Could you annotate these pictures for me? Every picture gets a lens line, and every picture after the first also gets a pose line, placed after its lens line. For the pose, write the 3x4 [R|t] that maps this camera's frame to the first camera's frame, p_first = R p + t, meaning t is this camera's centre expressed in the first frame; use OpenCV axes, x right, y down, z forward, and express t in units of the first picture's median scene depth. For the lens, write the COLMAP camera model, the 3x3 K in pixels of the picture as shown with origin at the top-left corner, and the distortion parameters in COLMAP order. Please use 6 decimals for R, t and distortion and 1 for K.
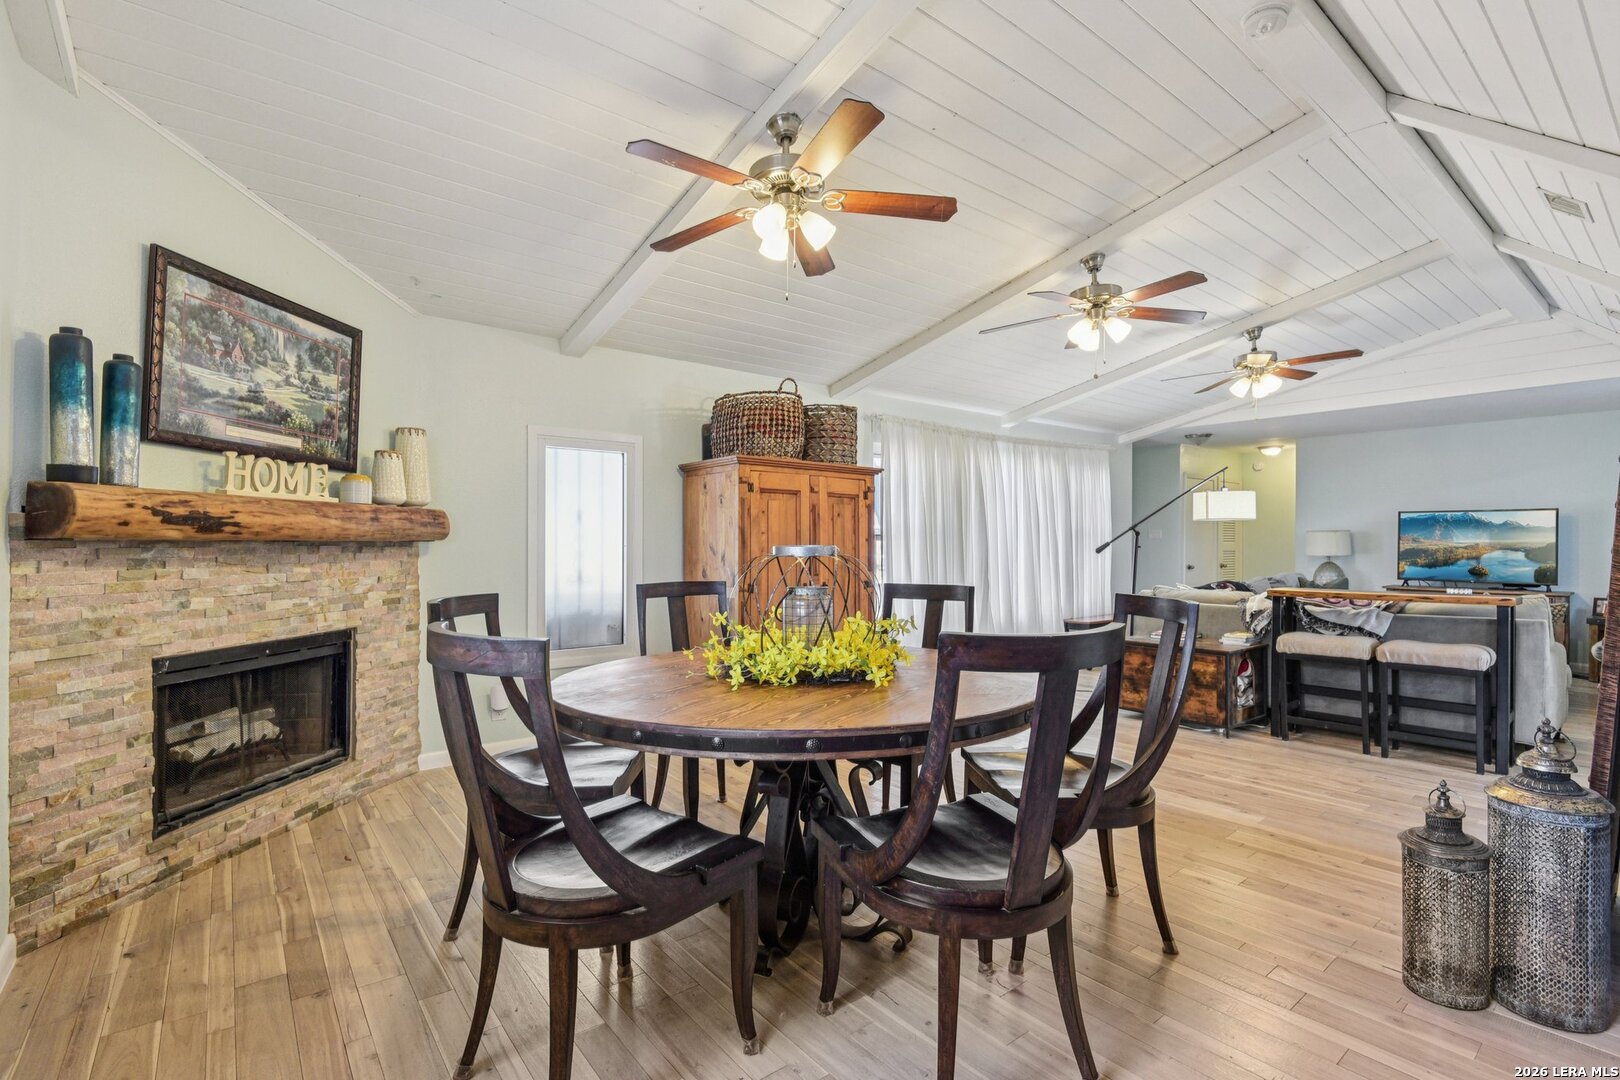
lens RADIAL K [[748.3, 0, 815.2], [0, 748.3, 539.6], [0, 0, 1]] dist [-0.003832, -0.000316]
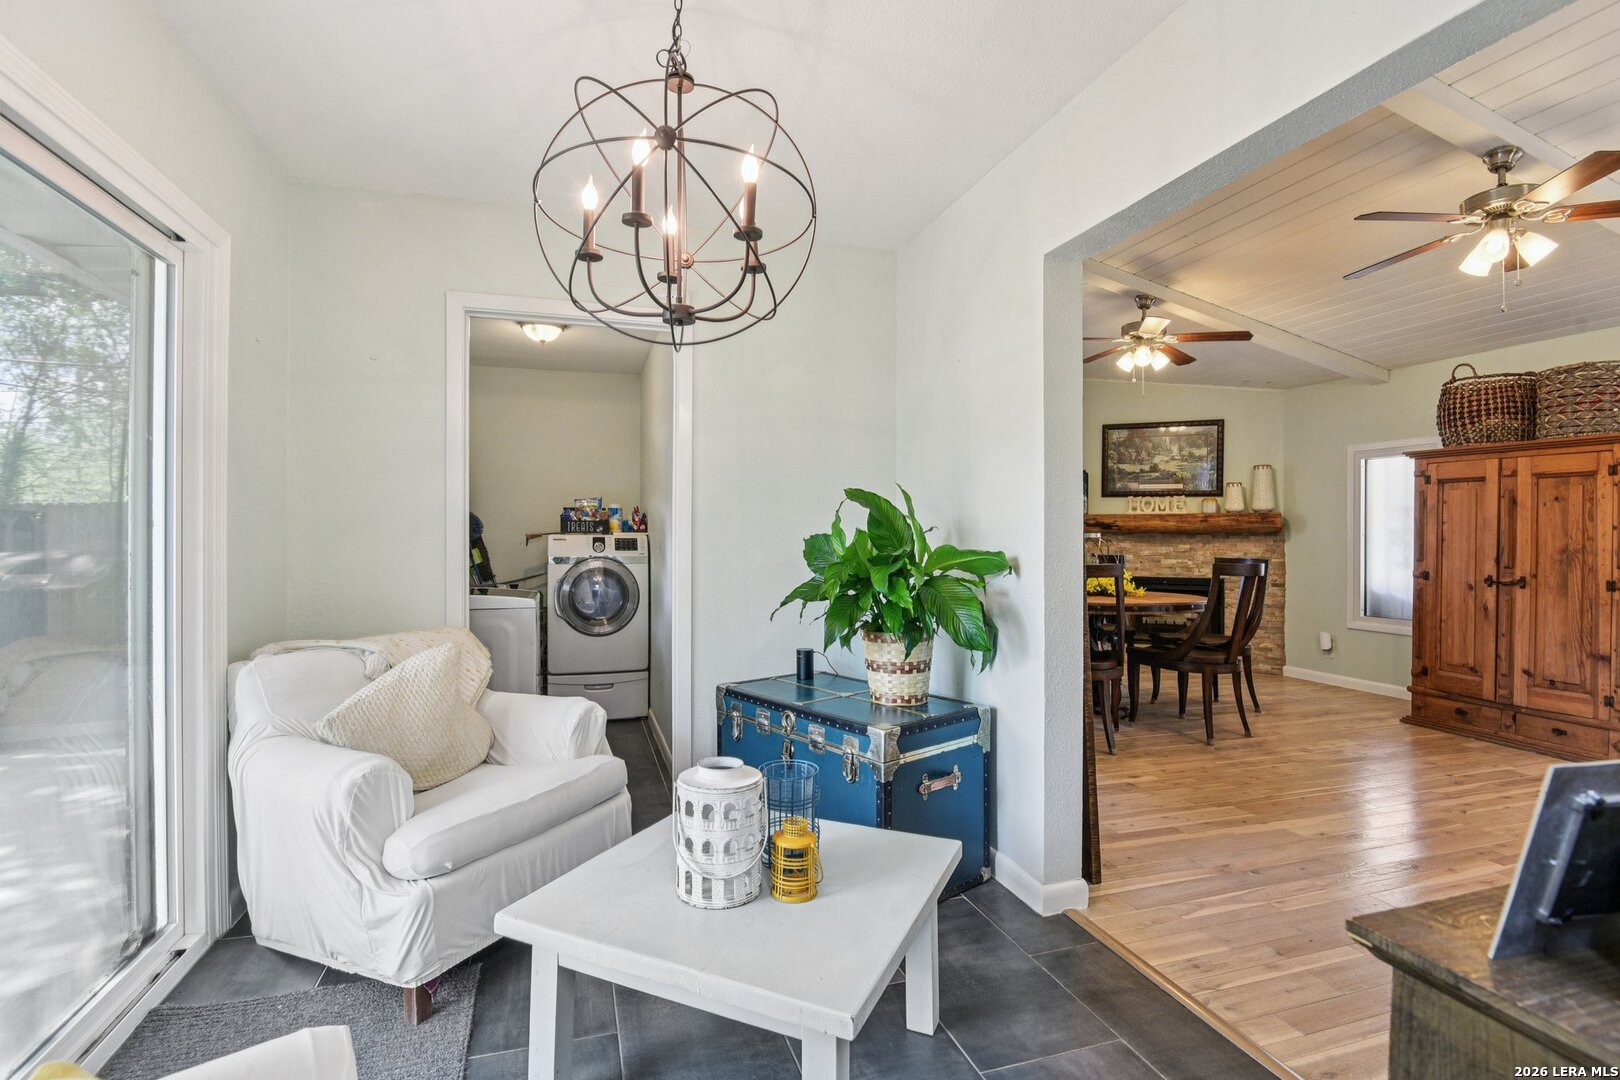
lens RADIAL K [[767.0, 0, 811.2], [0, 767.0, 540.7], [0, 0, 1]] dist [-0.000458, 0.000004]
pose [[-0.356928, 0.006006, -0.934113, 1.712931], [0.003542, 0.999981, 0.005076, 0.010723], [0.934125, -0.001497, -0.356942, 0.797326]]
